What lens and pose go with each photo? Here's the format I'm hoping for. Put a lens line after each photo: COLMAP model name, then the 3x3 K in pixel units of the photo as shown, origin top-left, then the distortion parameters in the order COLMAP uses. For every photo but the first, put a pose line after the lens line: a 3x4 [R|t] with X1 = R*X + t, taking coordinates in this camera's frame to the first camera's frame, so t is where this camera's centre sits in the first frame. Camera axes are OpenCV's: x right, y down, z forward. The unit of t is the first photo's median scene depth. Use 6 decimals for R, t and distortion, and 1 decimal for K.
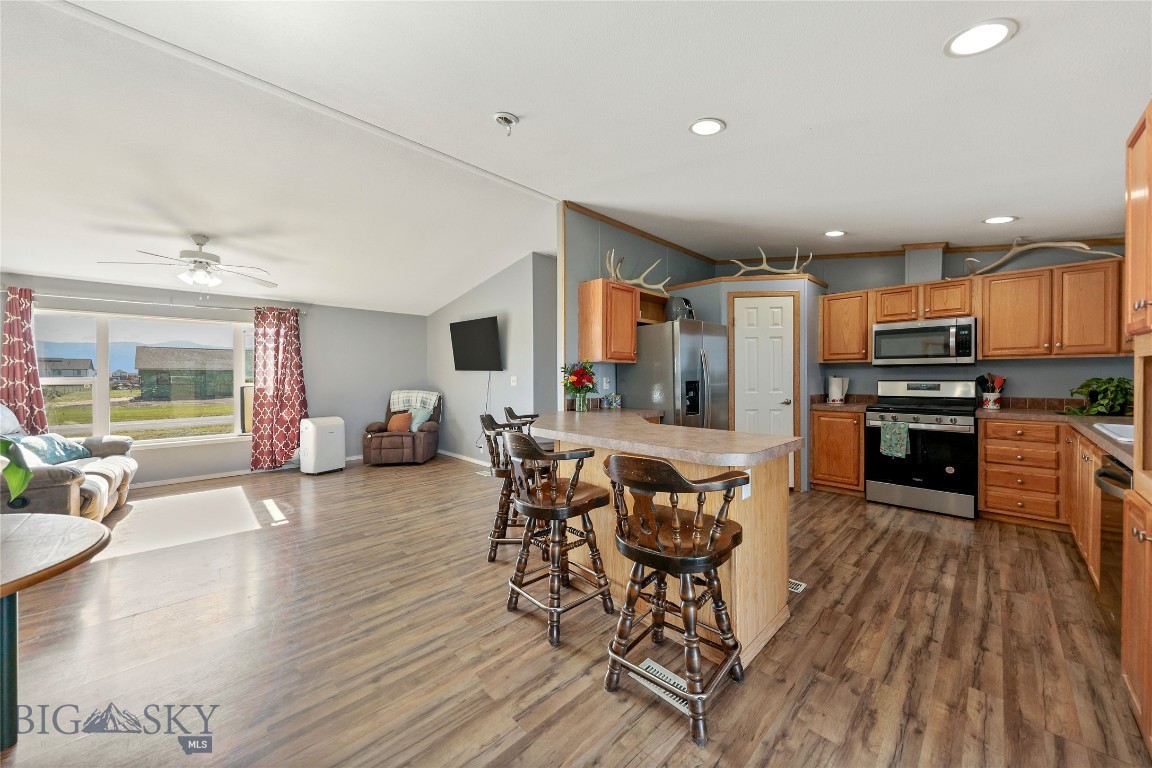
lens RADIAL K [[406.1, 0, 569.4], [0, 406.1, 381.9], [0, 0, 1]] dist [-0.018835, -0.000164]
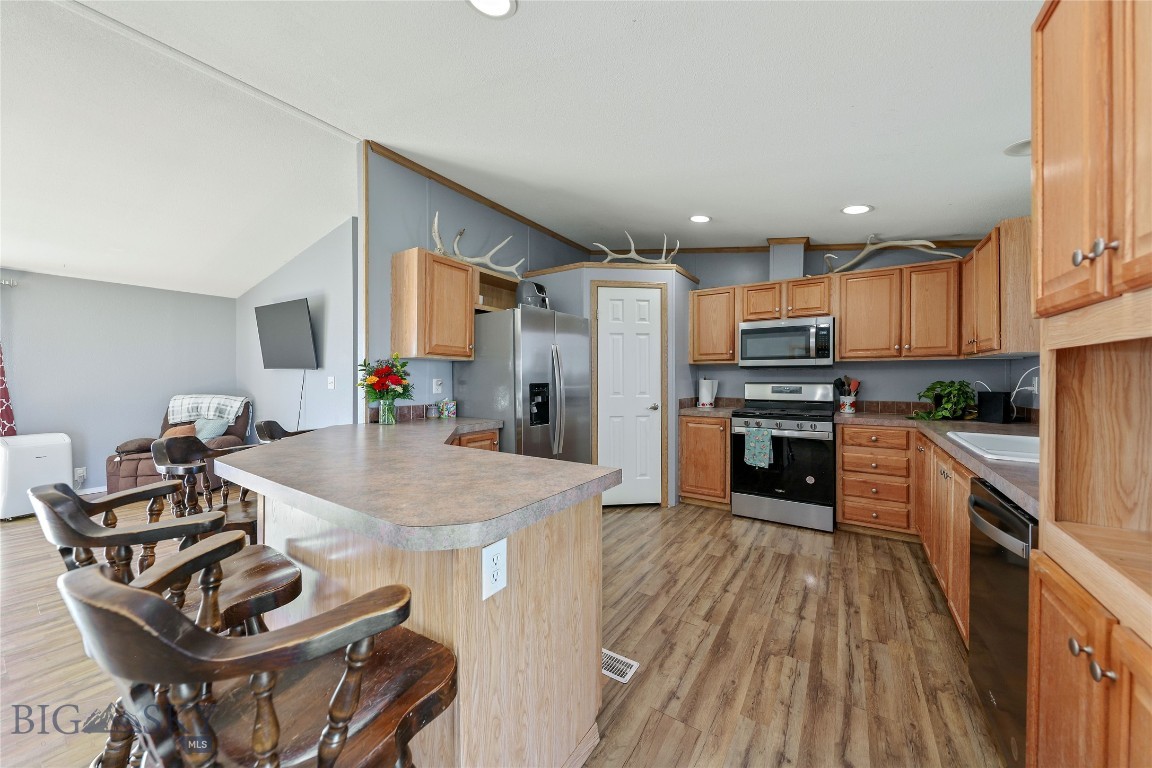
lens RADIAL K [[400.6, 0, 579.0], [0, 400.6, 381.5], [0, 0, 1]] dist [-0.016954, -0.000938]
pose [[0.973559, 0.002781, 0.228419, 0.208757], [-0.001794, 0.999988, -0.004529, -0.002534], [-0.228429, 0.003999, 0.973552, 0.210927]]
